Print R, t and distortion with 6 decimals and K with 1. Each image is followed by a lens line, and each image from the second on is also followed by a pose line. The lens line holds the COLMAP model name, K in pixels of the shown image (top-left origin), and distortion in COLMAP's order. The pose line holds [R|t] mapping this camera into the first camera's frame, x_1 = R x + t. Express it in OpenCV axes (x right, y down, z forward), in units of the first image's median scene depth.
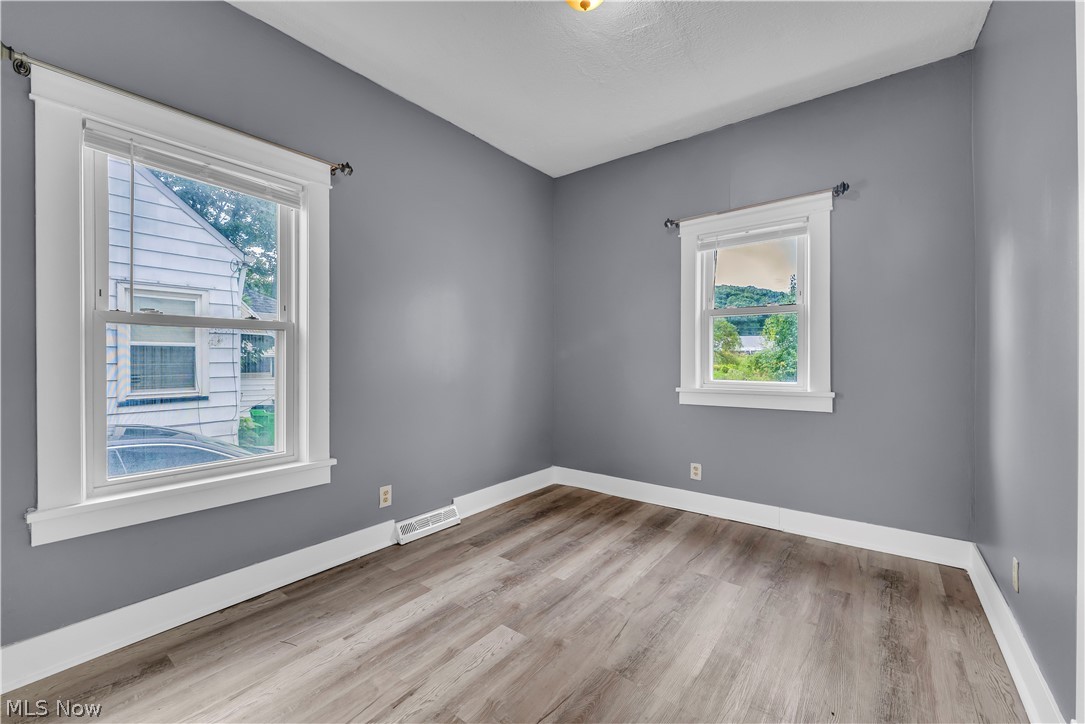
lens RADIAL K [[439.6, 0, 538.9], [0, 439.6, 360.6], [0, 0, 1]] dist [0.000617, -0.000351]
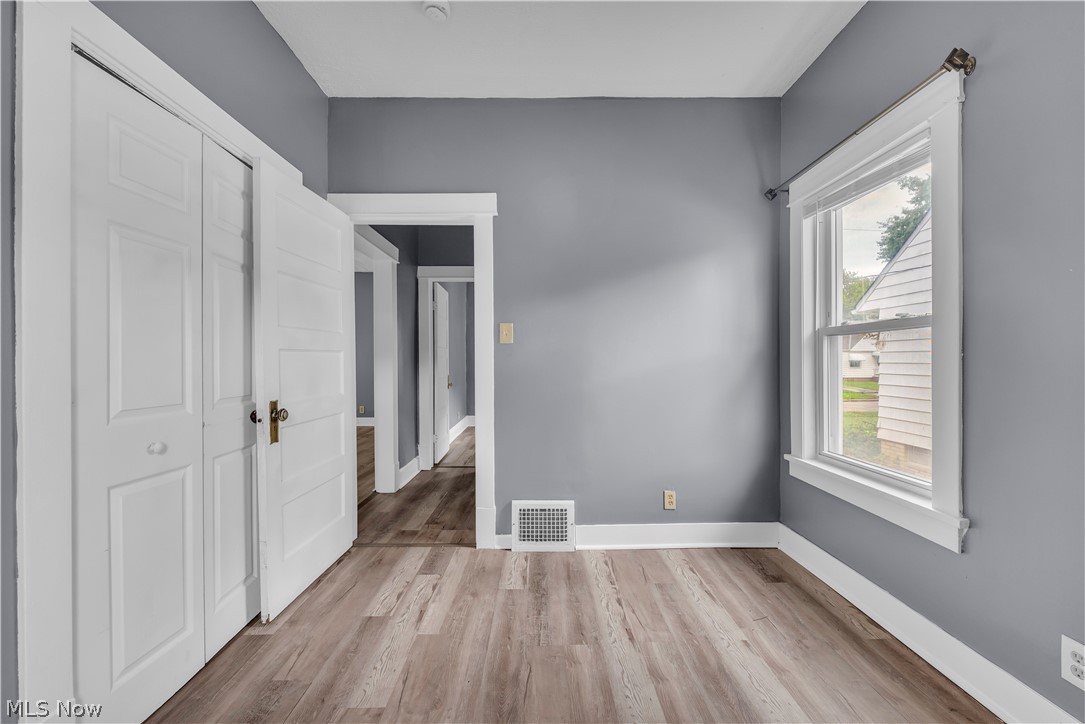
lens RADIAL K [[439.6, 0, 538.6], [0, 439.6, 361.0], [0, 0, 1]] dist [0.000617, -0.000351]
pose [[-0.789410, 0.001236, -0.613865, 0.564310], [0.003826, 0.999988, -0.002907, -0.009244], [0.613854, -0.004643, -0.789406, 1.548737]]
